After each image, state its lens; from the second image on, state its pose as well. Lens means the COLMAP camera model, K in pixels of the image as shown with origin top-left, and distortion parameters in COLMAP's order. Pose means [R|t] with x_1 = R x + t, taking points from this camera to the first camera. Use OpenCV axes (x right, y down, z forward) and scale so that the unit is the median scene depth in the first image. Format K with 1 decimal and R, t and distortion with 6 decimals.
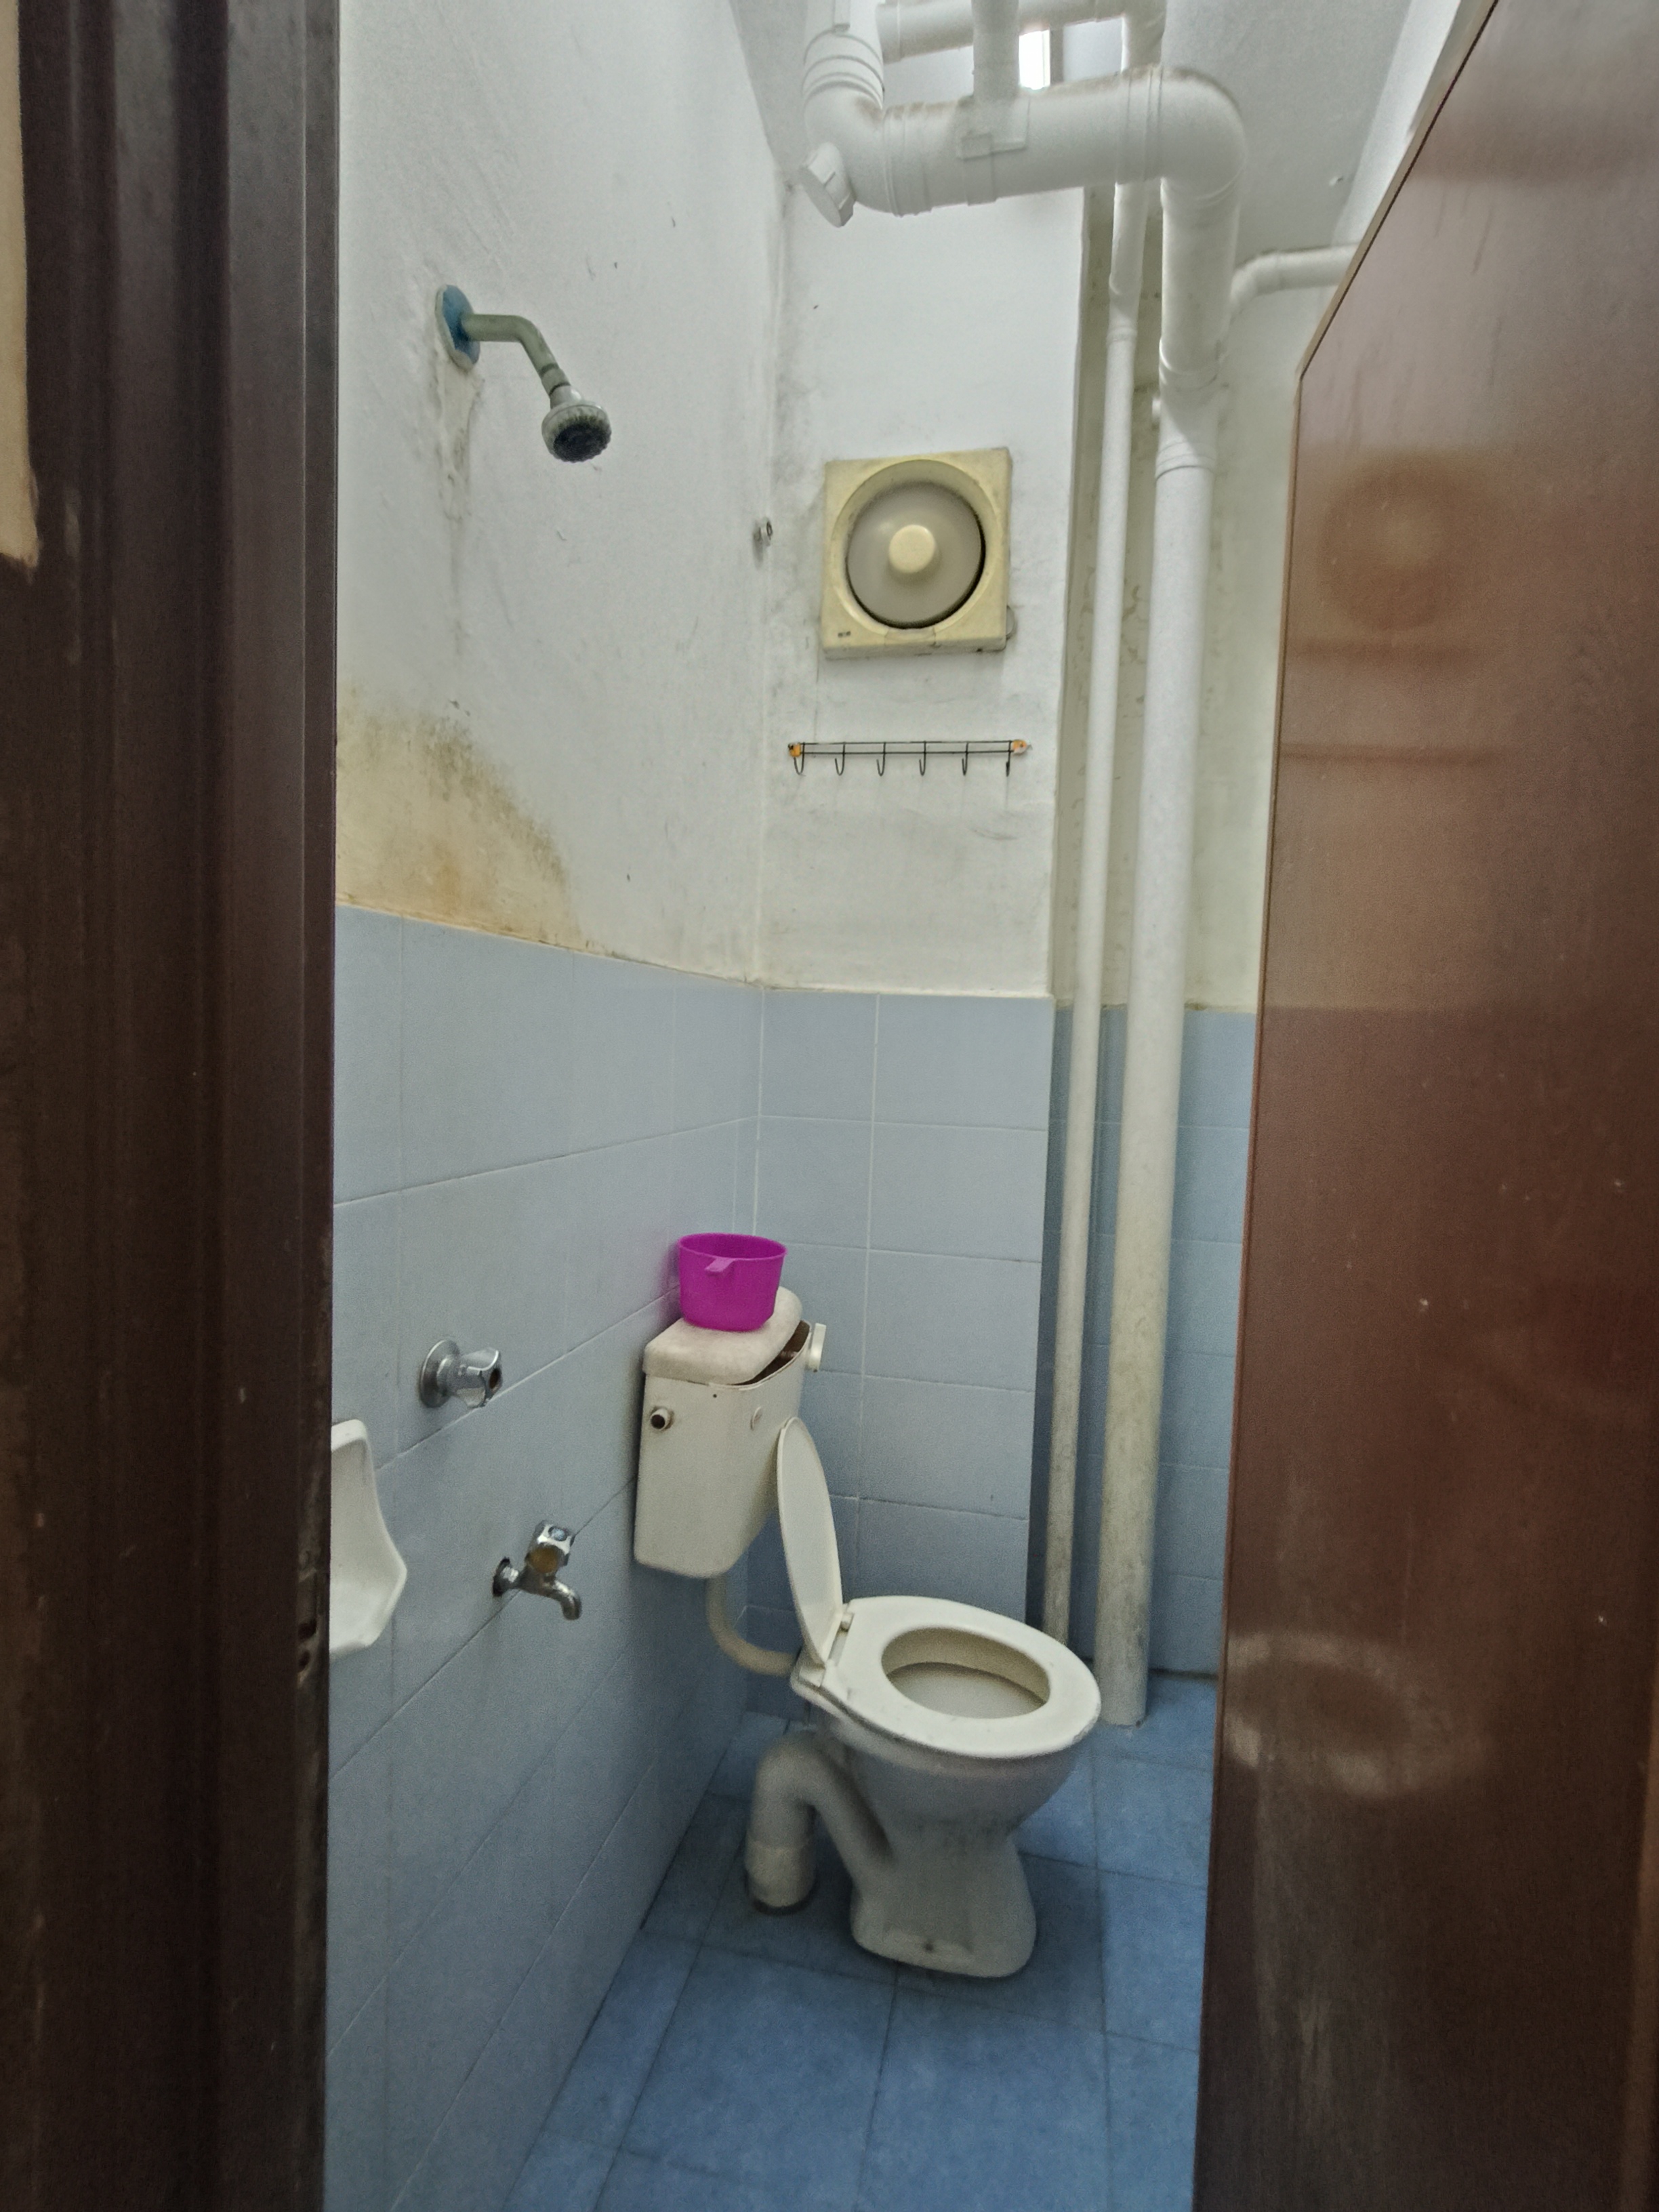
lens RADIAL K [[1040.4, 0, 834.1], [0, 1040.4, 1102.1], [0, 0, 1]] dist [0.010770, 0.000527]
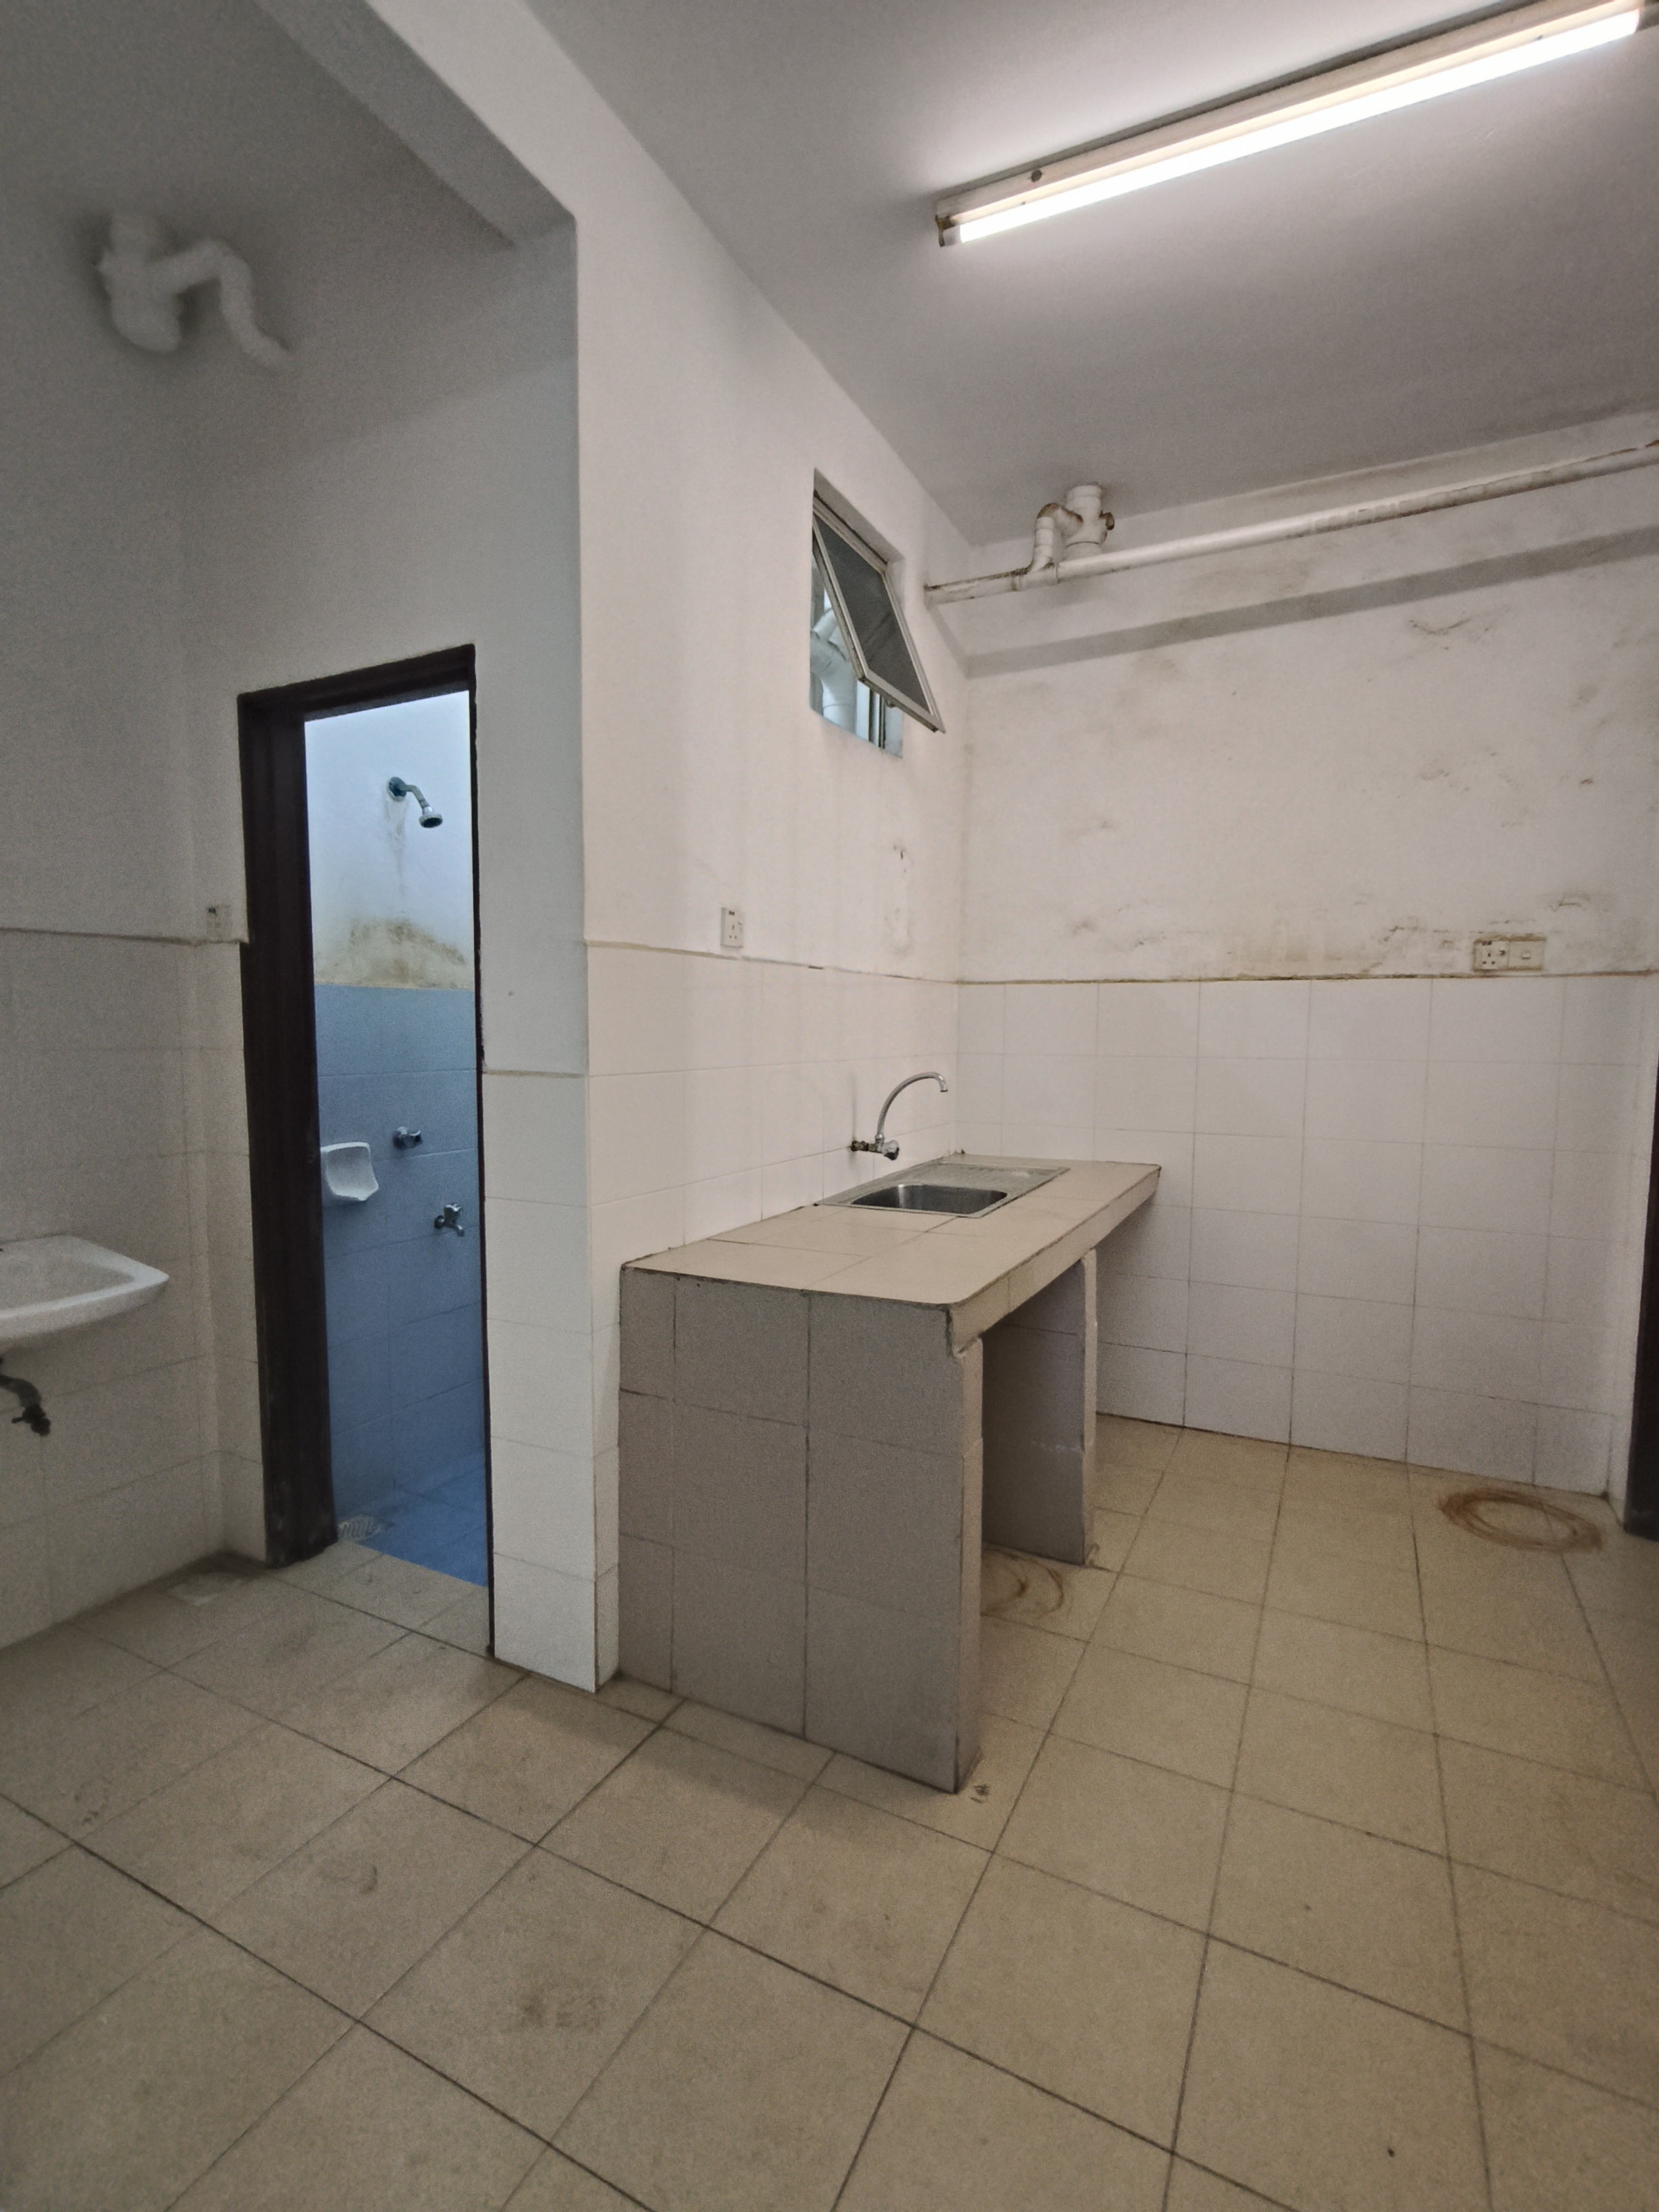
lens RADIAL K [[1040.4, 0, 842.4], [0, 1040.4, 1109.7], [0, 0, 1]] dist [0.010770, 0.000527]
pose [[0.966670, -0.007692, -0.255908, 1.601337], [0.012693, 0.999759, 0.017898, 0.142753], [0.255709, -0.020550, 0.966535, -1.554947]]
